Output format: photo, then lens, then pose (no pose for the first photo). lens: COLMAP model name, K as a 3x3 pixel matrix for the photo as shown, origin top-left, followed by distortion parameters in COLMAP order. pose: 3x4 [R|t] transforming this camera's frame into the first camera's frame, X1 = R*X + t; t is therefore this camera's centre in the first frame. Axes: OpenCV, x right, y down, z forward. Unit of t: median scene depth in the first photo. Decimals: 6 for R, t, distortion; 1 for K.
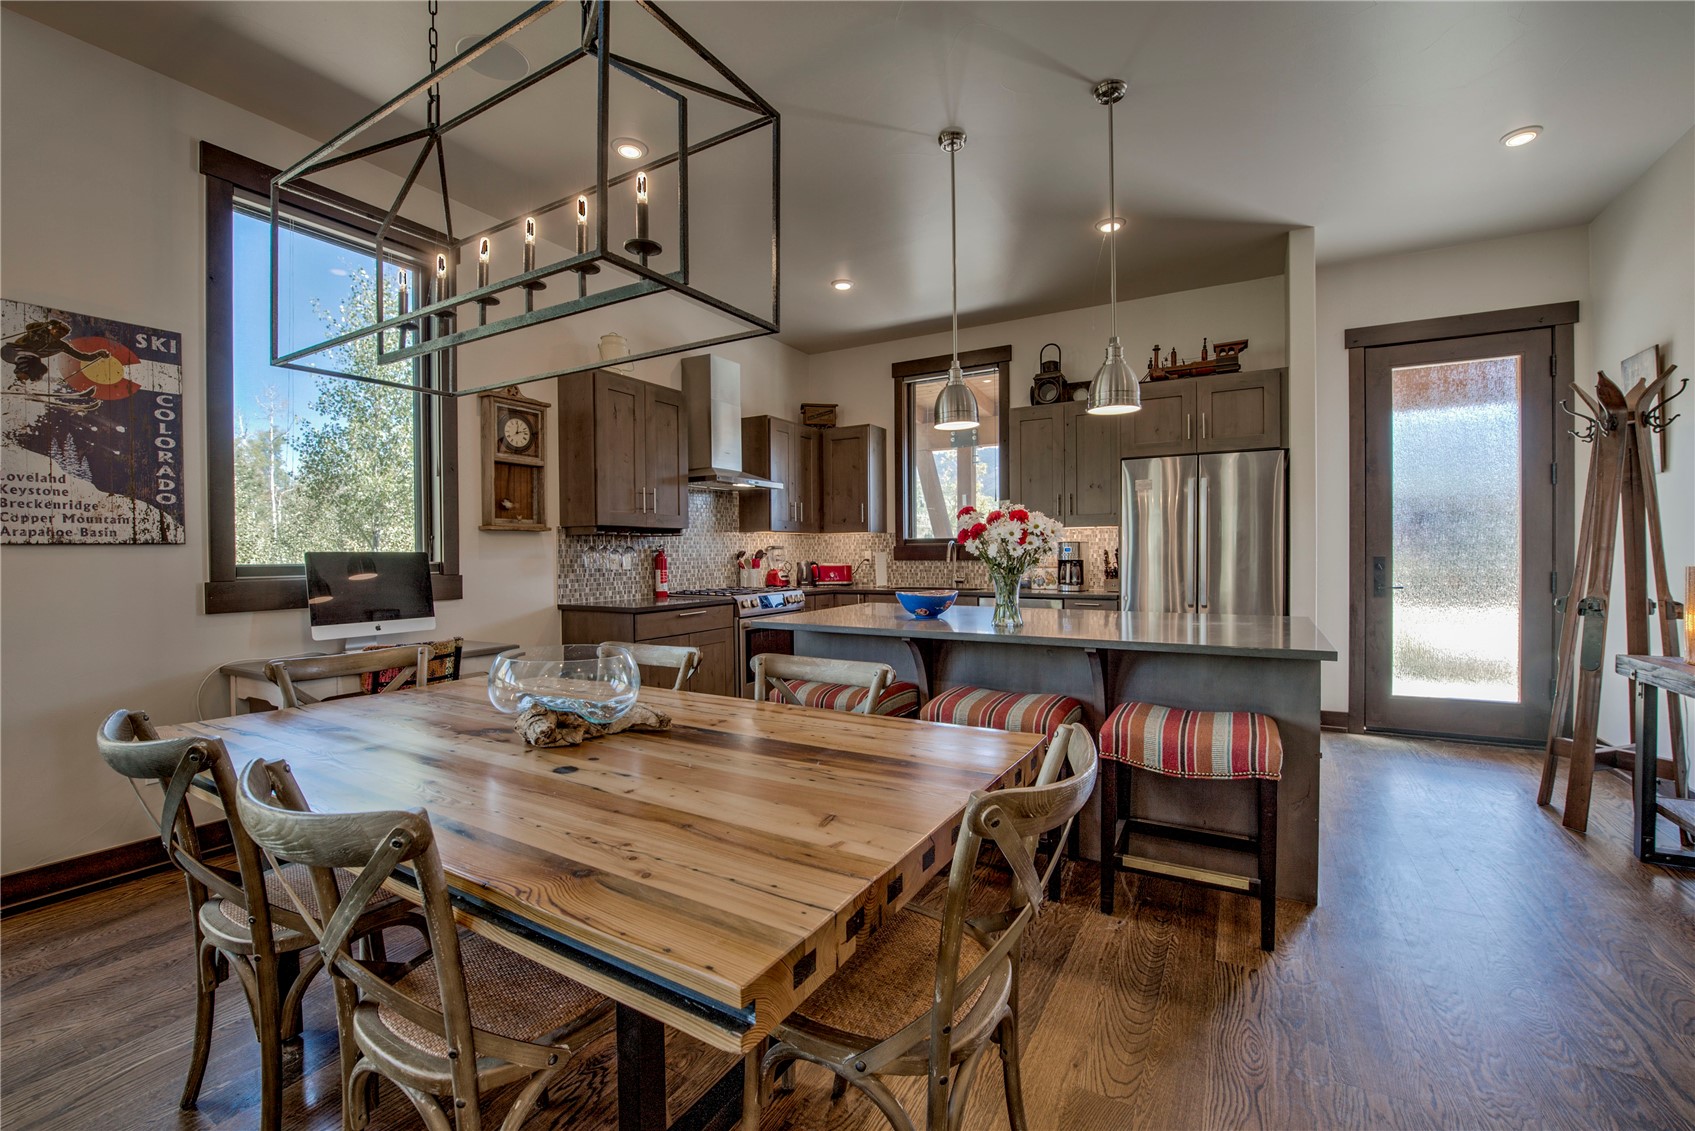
lens RADIAL K [[700.9, 0, 854.1], [0, 700.9, 563.7], [0, 0, 1]] dist [-0.017868, -0.001054]
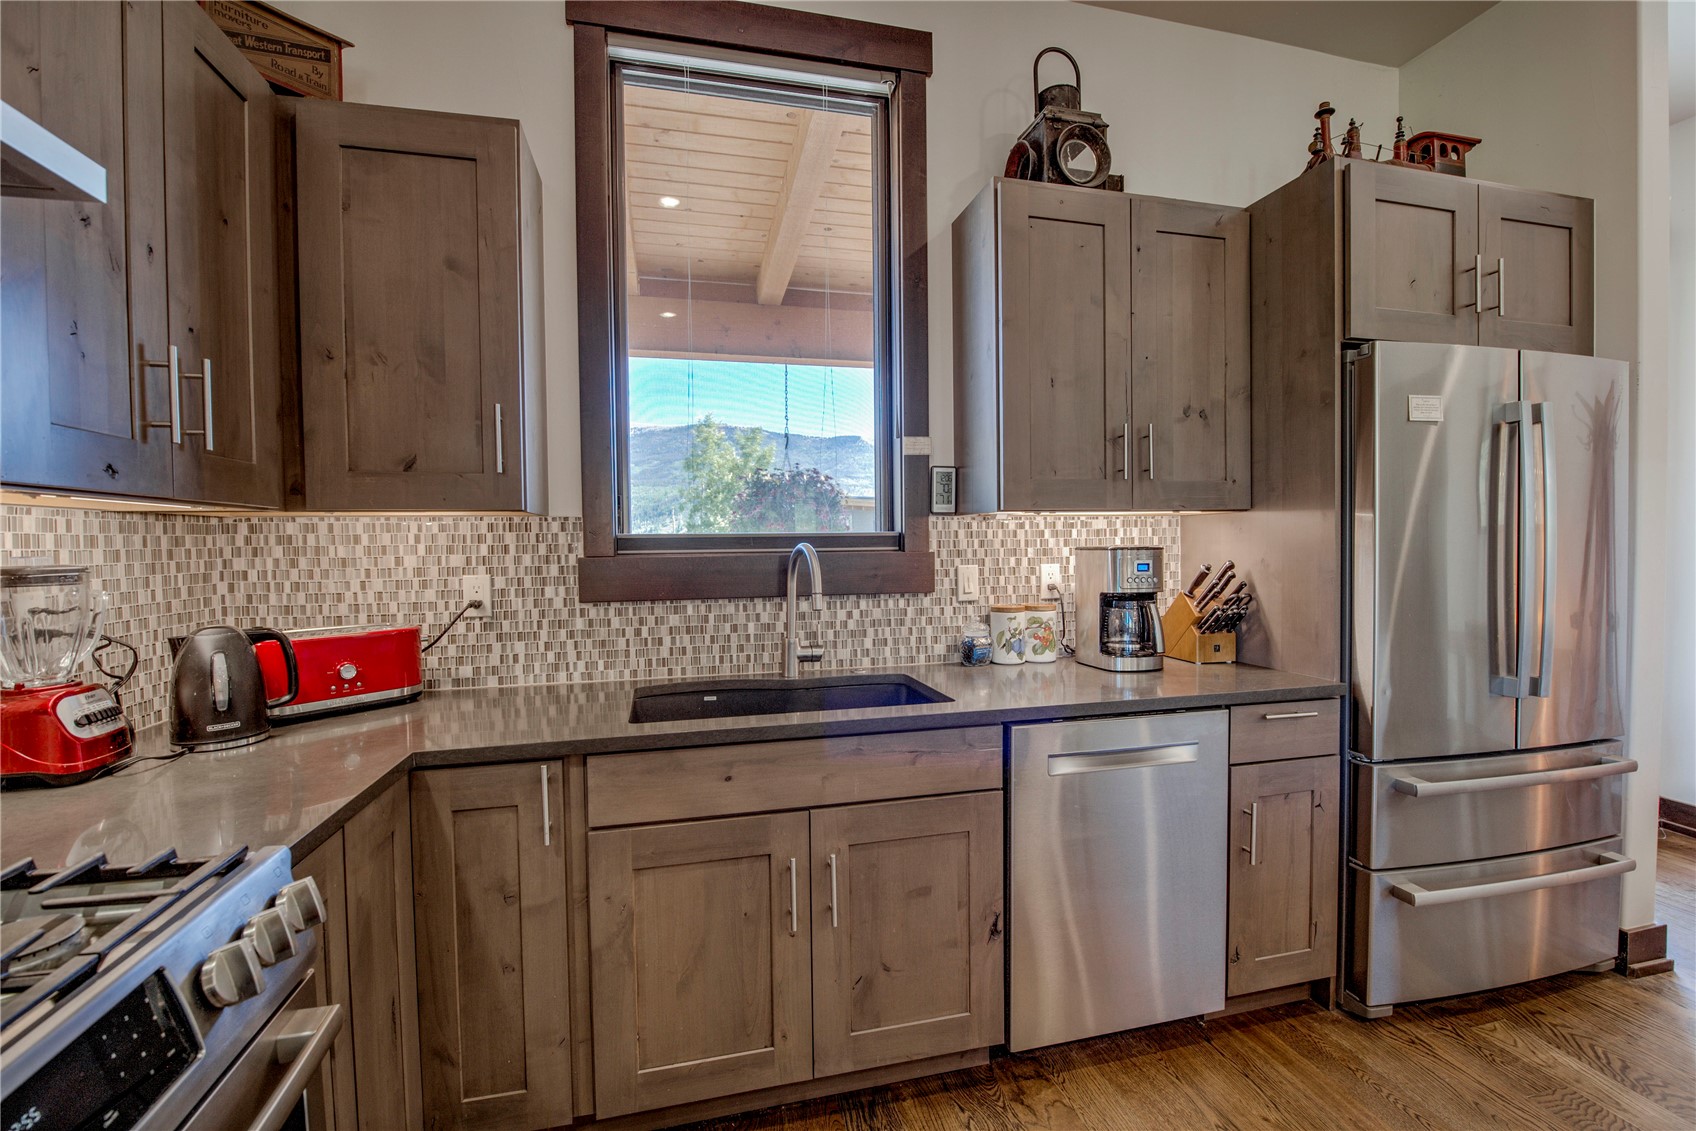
lens RADIAL K [[733.6, 0, 854.9], [0, 733.6, 565.9], [0, 0, 1]] dist [-0.012884, -0.000588]
pose [[0.723583, -0.022039, 0.689886, -0.118302], [0.015170, 0.999756, 0.016027, -0.036249], [-0.690071, -0.001131, 0.723741, 0.984274]]
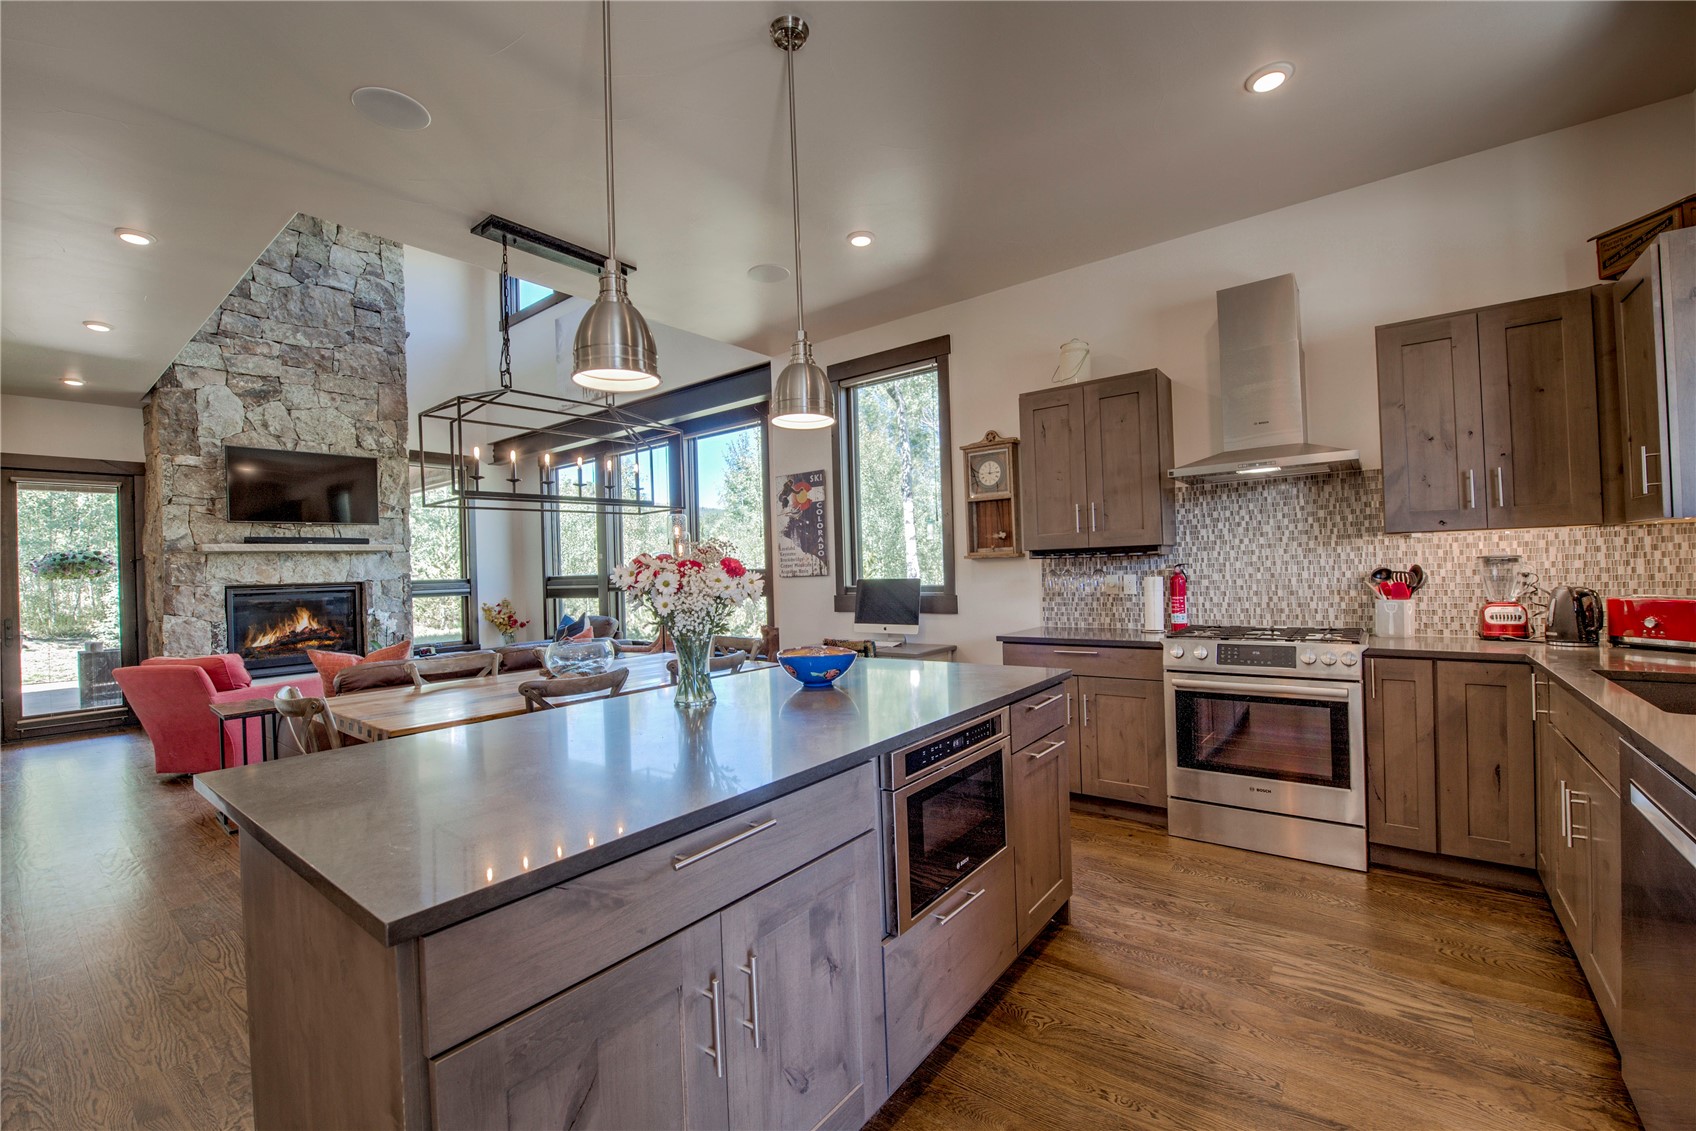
lens RADIAL K [[701.3, 0, 854.6], [0, 701.3, 563.7], [0, 0, 1]] dist [-0.017868, -0.001054]
pose [[-0.144946, 0.004428, -0.989430, 0.637481], [0.018100, 0.999835, 0.001823, -0.040943], [0.989274, -0.017644, -0.145002, 0.867617]]
